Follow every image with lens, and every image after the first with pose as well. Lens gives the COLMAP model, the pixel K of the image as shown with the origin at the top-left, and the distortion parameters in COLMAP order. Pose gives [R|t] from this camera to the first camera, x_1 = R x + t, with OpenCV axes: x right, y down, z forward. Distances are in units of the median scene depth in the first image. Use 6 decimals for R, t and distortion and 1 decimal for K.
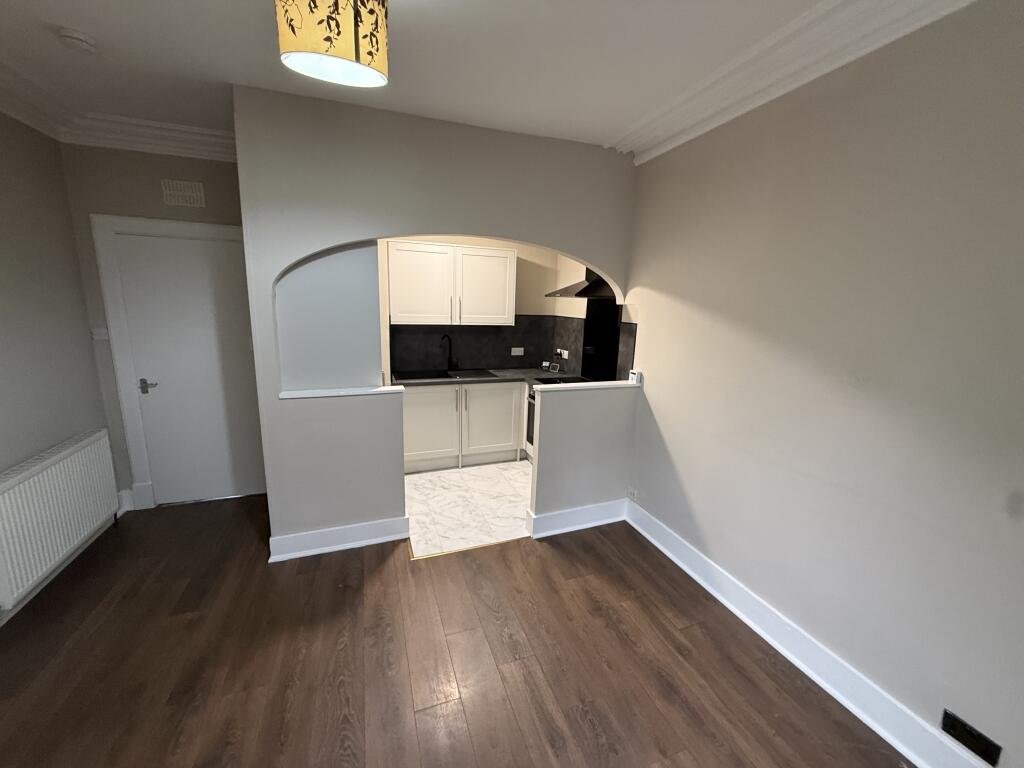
lens RADIAL K [[411.0, 0, 506.3], [0, 411.0, 382.9], [0, 0, 1]] dist [0.000524, 0.000088]
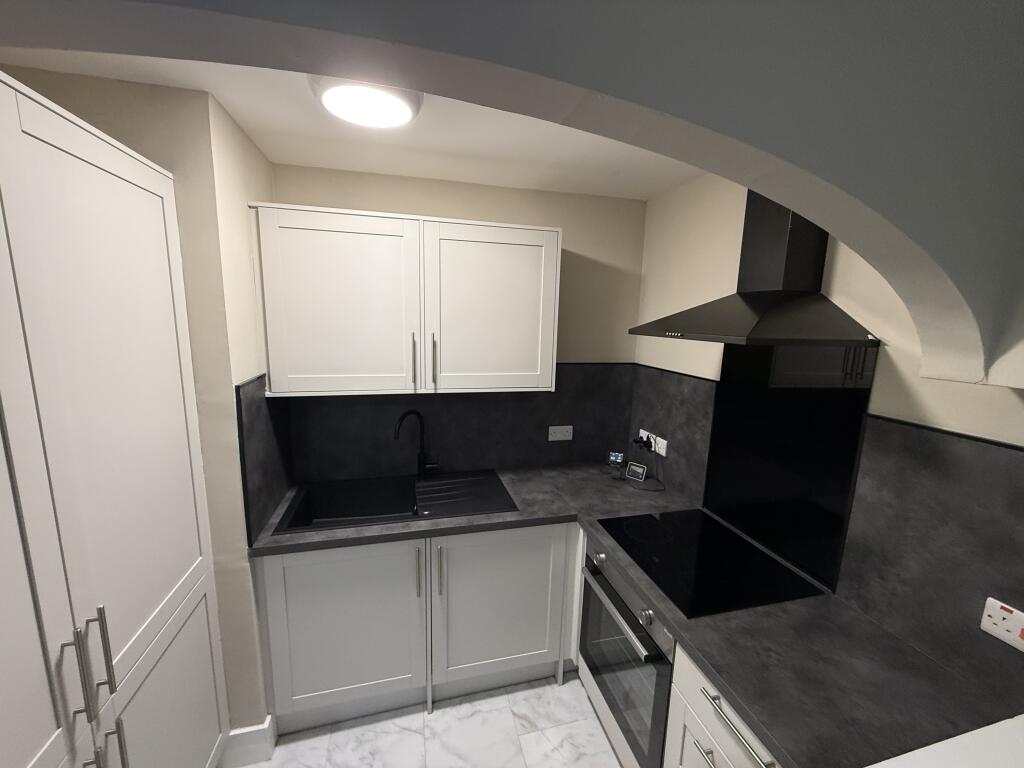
lens RADIAL K [[411.0, 0, 508.7], [0, 411.0, 386.0], [0, 0, 1]] dist [0.000524, 0.000088]
pose [[0.995740, 0.012631, -0.091335, 0.009728], [-0.014897, 0.999597, -0.024169, -0.132692], [0.090992, 0.025427, 0.995527, 0.526516]]
